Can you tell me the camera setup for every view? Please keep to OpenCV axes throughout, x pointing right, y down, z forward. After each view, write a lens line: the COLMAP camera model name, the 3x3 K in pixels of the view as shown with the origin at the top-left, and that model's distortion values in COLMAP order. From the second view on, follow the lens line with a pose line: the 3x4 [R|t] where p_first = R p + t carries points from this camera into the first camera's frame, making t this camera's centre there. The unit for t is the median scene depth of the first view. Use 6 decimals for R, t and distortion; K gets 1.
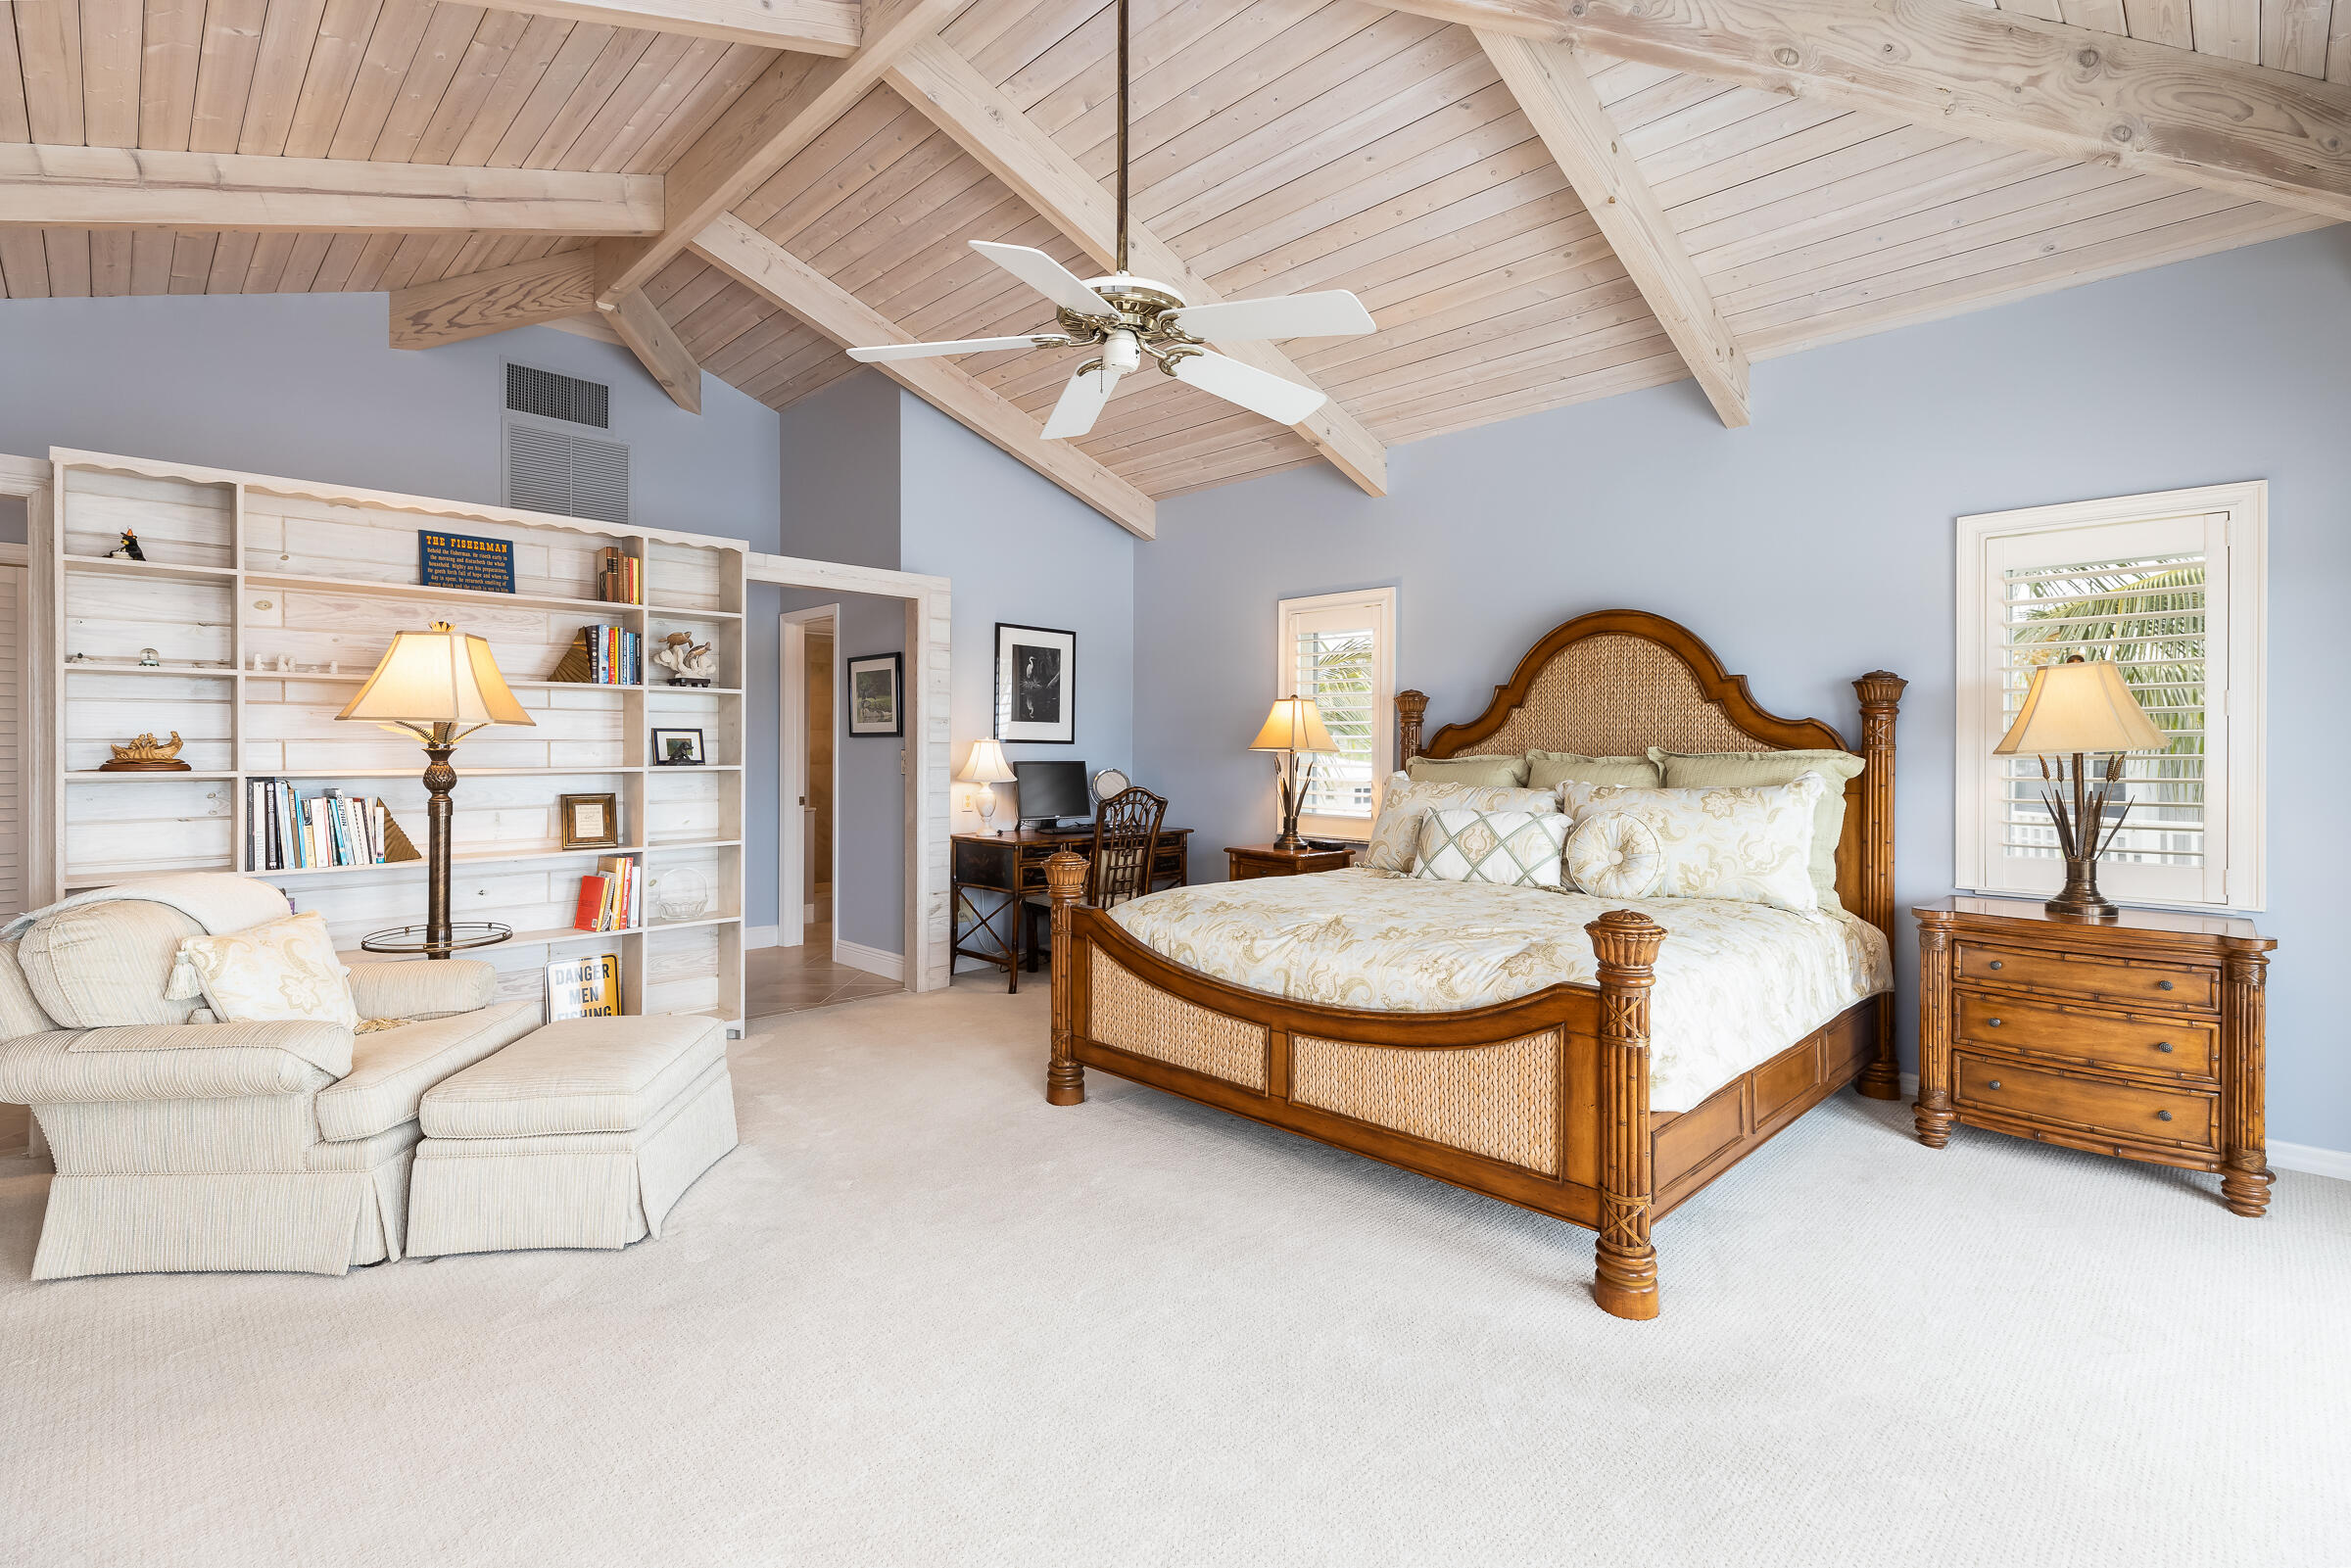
lens RADIAL K [[1077.3, 0, 1169.9], [0, 1077.3, 727.6], [0, 0, 1]] dist [0.000354, -0.000299]
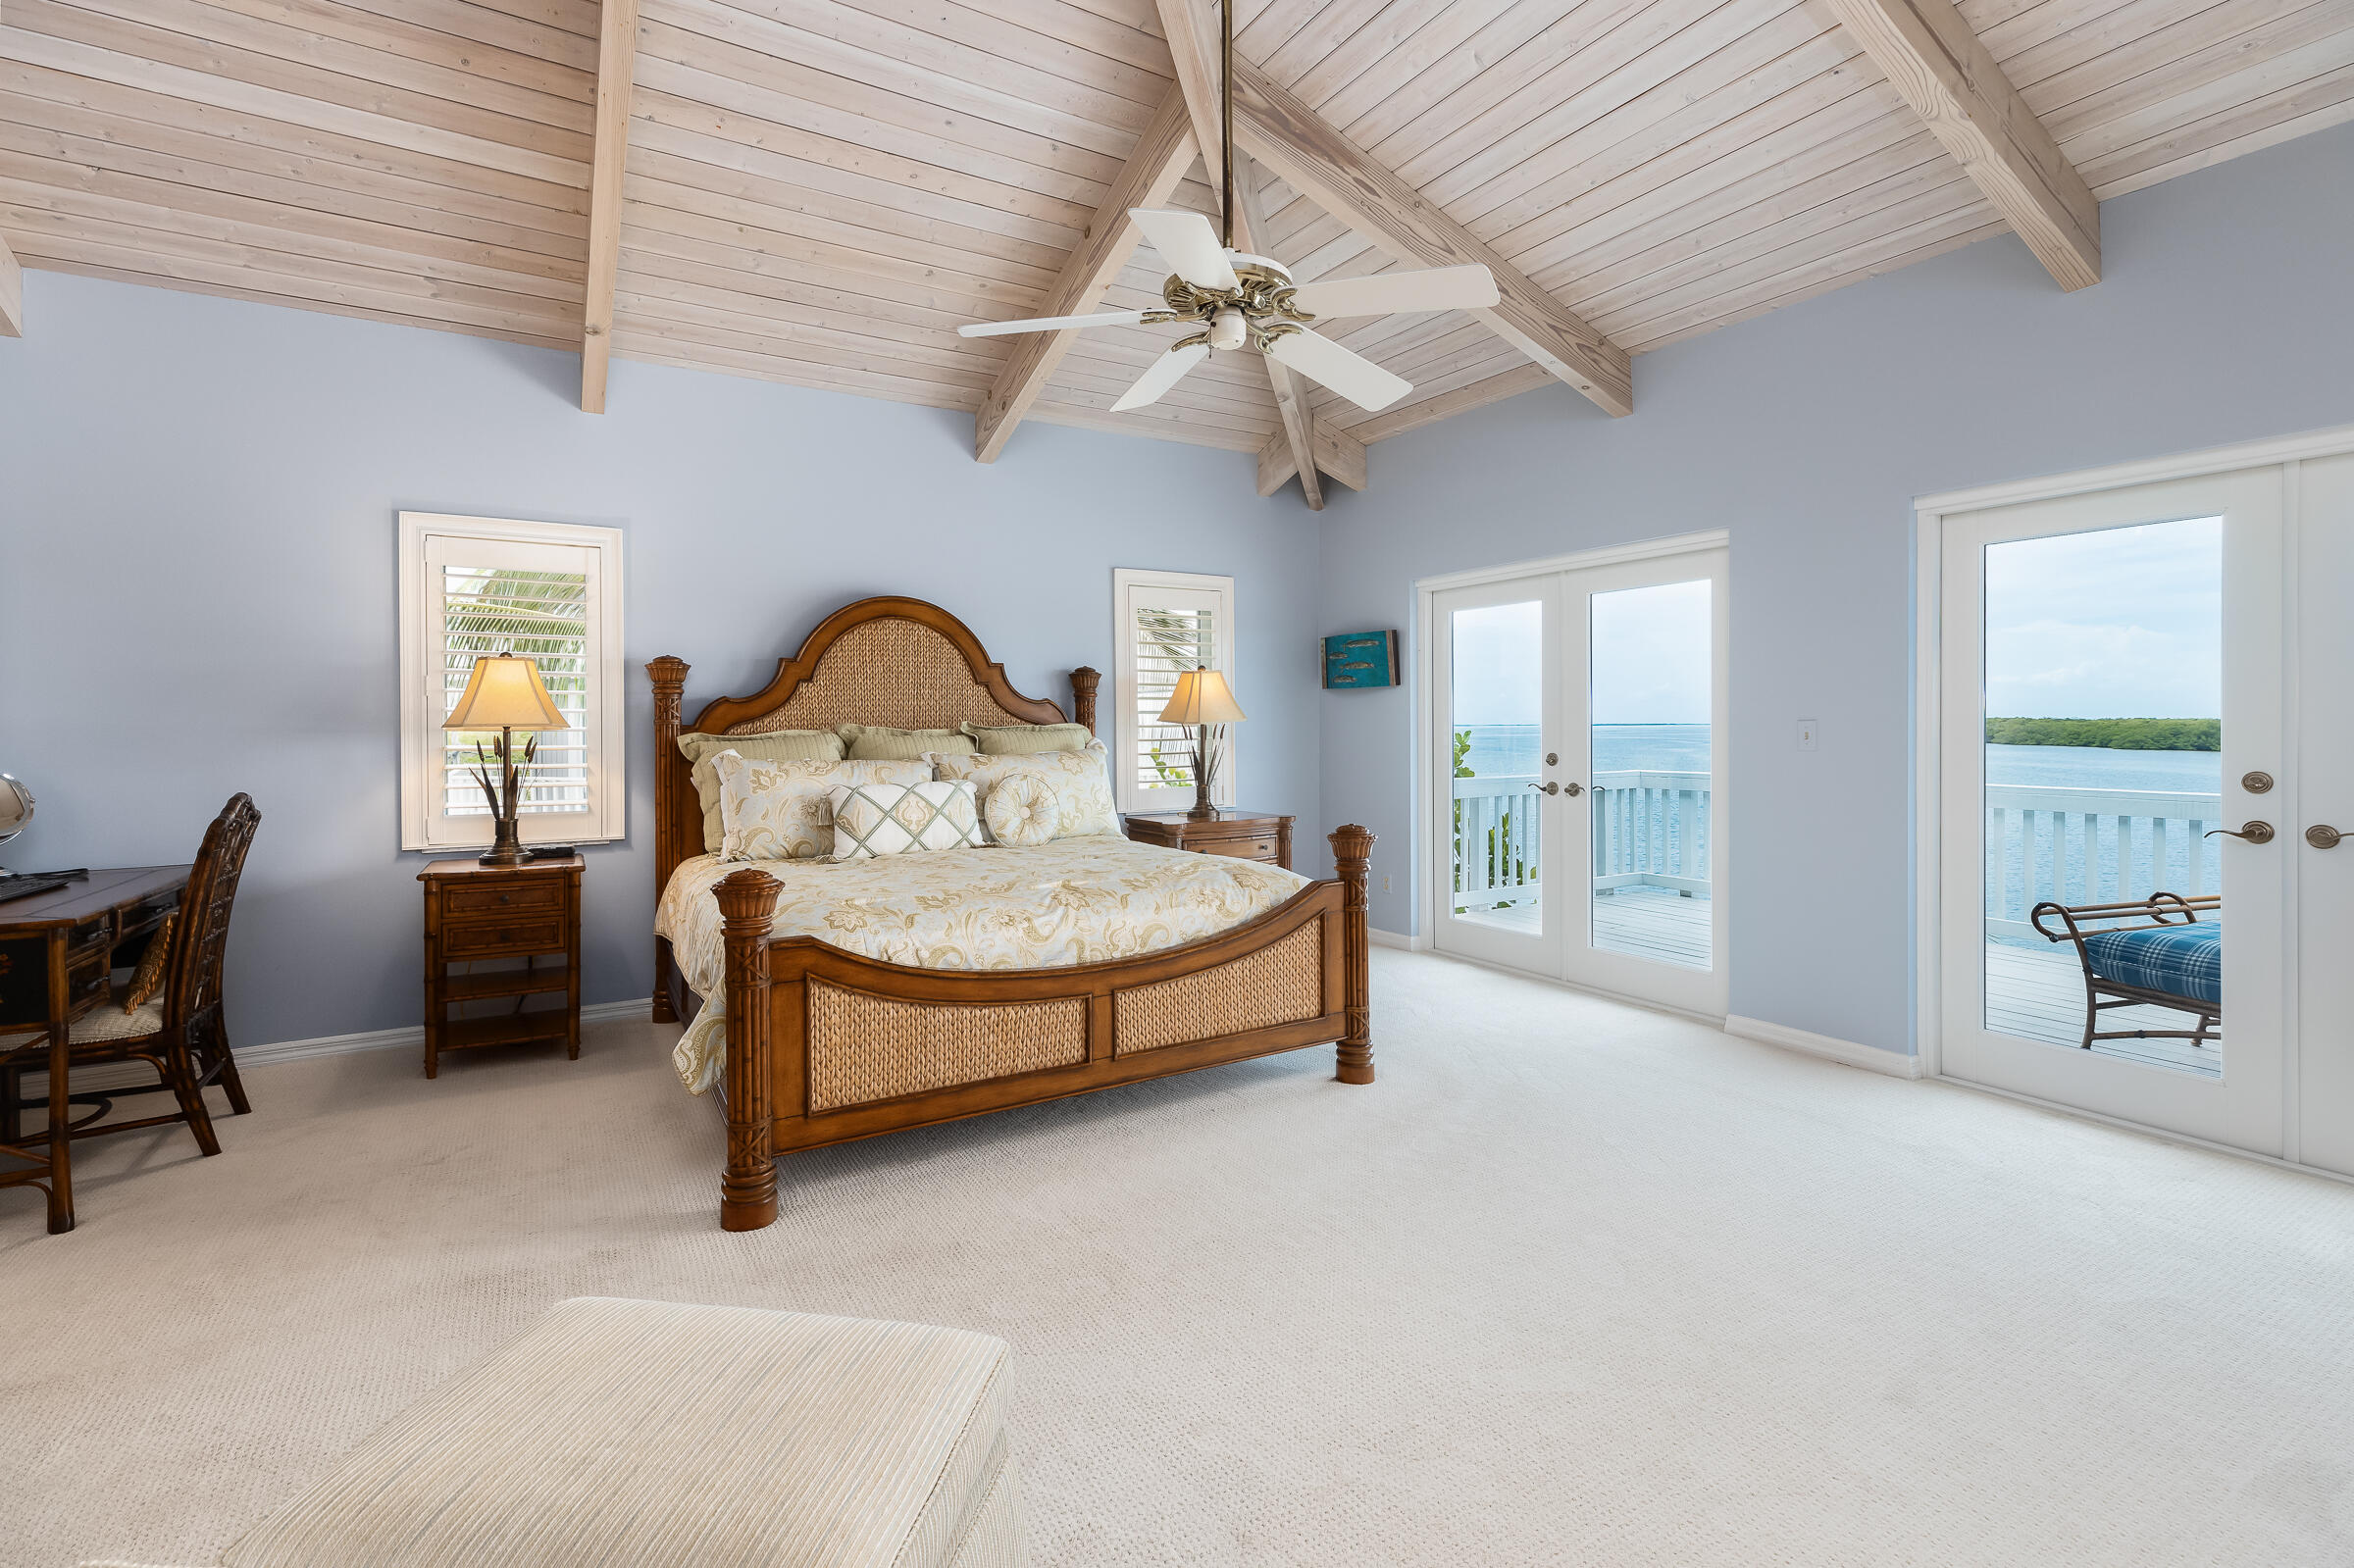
lens RADIAL K [[1078.7, 0, 1171.4], [0, 1078.7, 727.5], [0, 0, 1]] dist [0.000354, -0.000299]
pose [[0.231809, -0.007368, 0.972733, -0.702620], [-0.010529, 0.999894, 0.010083, 0.012014], [-0.972704, -0.012580, 0.231707, 0.556965]]
